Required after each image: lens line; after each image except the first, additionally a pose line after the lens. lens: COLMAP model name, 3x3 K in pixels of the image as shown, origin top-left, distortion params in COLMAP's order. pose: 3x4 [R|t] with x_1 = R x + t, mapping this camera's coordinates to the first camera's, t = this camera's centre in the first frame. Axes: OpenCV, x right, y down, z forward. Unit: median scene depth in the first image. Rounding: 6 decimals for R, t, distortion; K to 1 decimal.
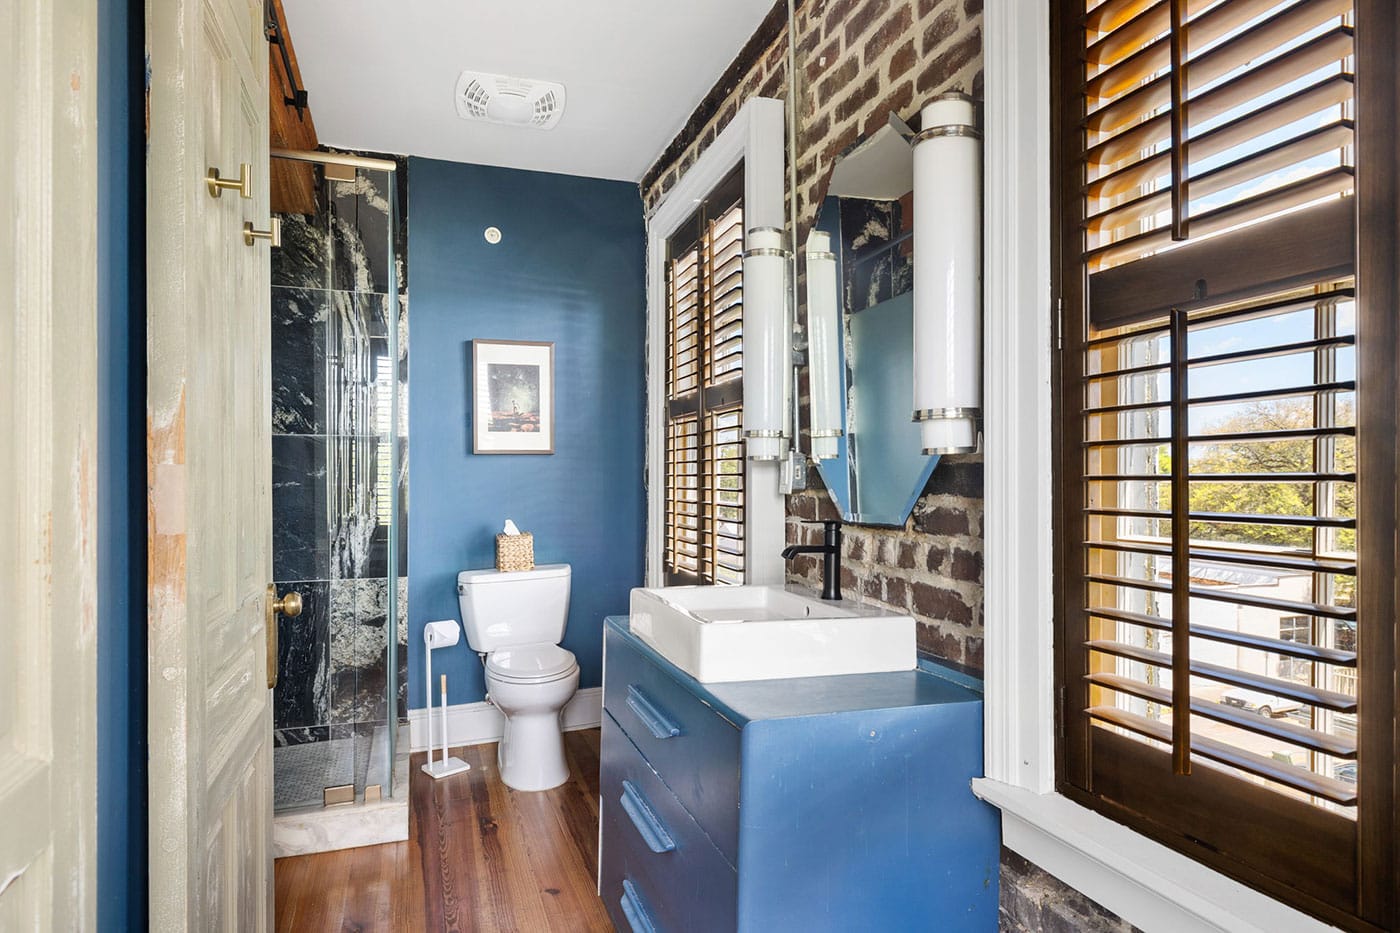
lens RADIAL K [[815.1, 0, 703.7], [0, 815.1, 478.3], [0, 0, 1]] dist [0.001350, 0.000627]
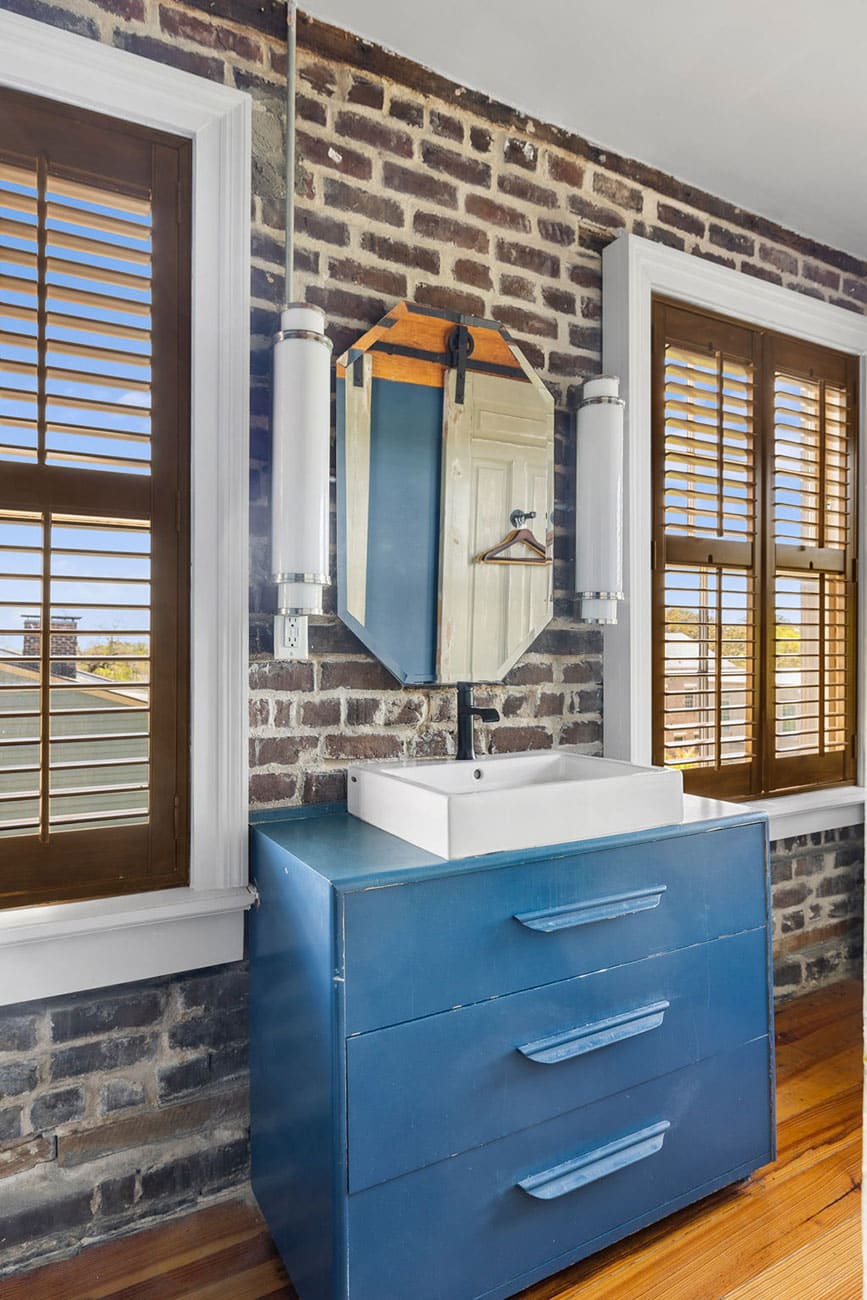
lens RADIAL K [[756.8, 0, 428.9], [0, 756.8, 637.3], [0, 0, 1]] dist [0.001350, 0.000627]
pose [[-0.164808, 0.011489, 0.986259, -0.883465], [0.000824, 0.999933, -0.011511, 0.008113], [-0.986325, -0.001084, -0.164807, 1.381982]]
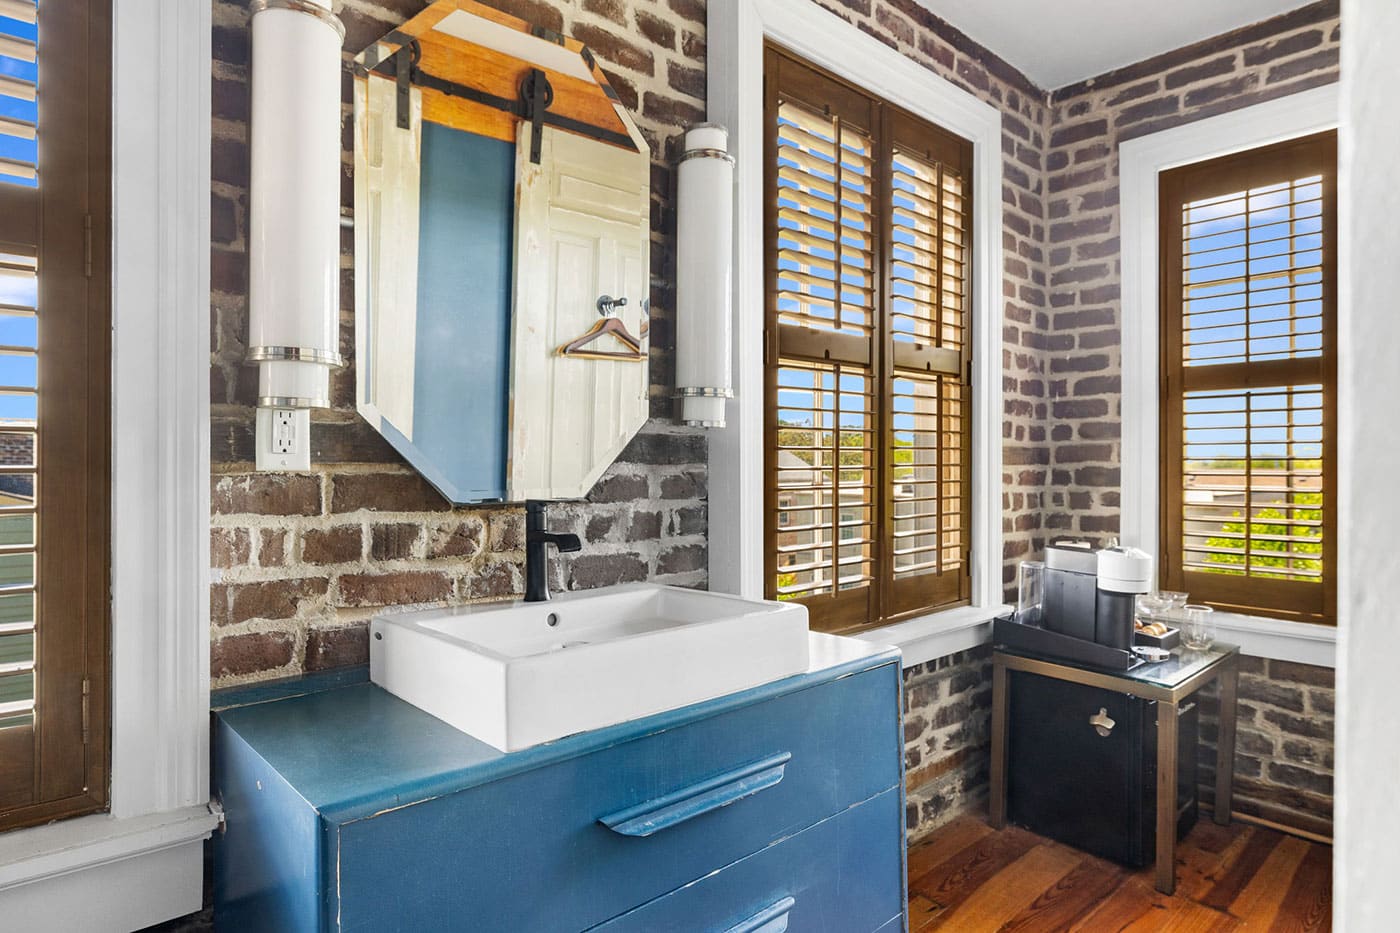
lens RADIAL K [[815.1, 0, 703.7], [0, 815.1, 478.3], [0, 0, 1]] dist [0.001350, 0.000627]
pose [[-0.390111, -0.023296, 0.920473, -0.714945], [0.000186, 0.999678, 0.025379, 0.013479], [-0.920768, 0.010072, -0.389981, 1.330767]]
